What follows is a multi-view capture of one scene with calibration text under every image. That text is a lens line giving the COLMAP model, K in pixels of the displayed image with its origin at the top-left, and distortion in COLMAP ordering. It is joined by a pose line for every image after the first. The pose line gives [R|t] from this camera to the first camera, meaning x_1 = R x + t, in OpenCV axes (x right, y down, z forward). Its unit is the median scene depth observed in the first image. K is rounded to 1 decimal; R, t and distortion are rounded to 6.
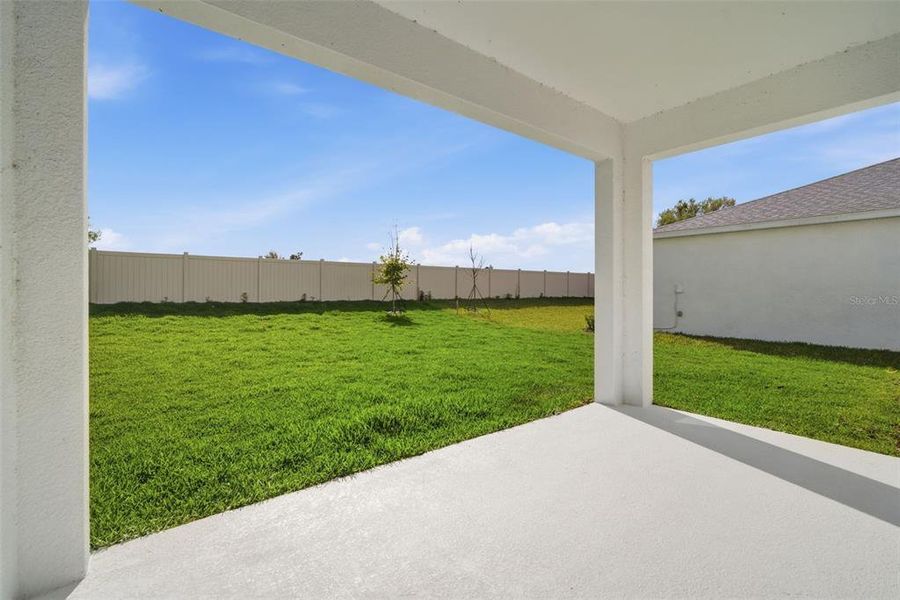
lens RADIAL K [[390.6, 0, 448.7], [0, 390.6, 294.9], [0, 0, 1]] dist [-0.005393, 0.001936]
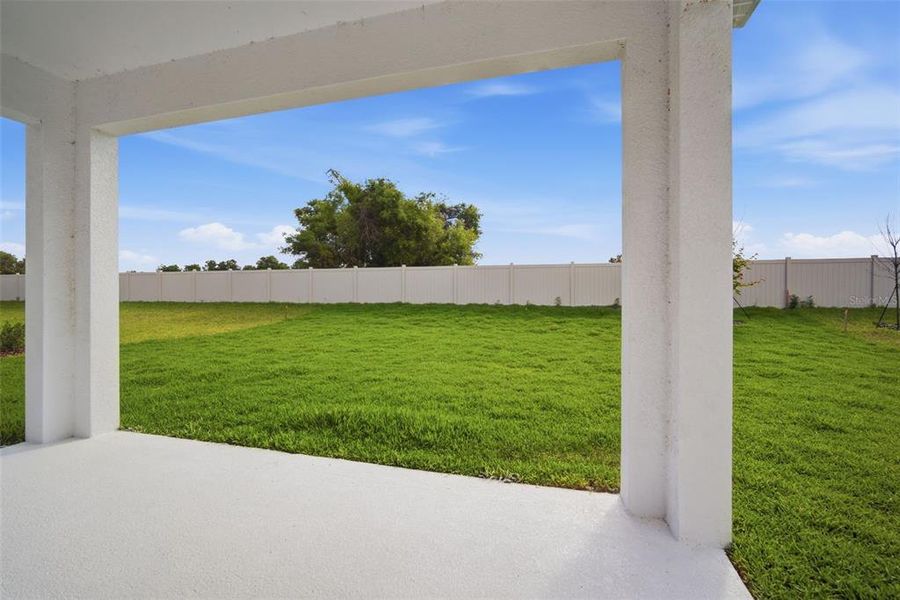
lens RADIAL K [[390.6, 0, 458.9], [0, 390.6, 304.4], [0, 0, 1]] dist [-0.005393, 0.001936]
pose [[0.586465, 0.018998, -0.809752, 0.193325], [-0.008451, 0.999814, 0.017336, -0.001036], [0.809930, -0.003324, 0.586517, 0.142688]]
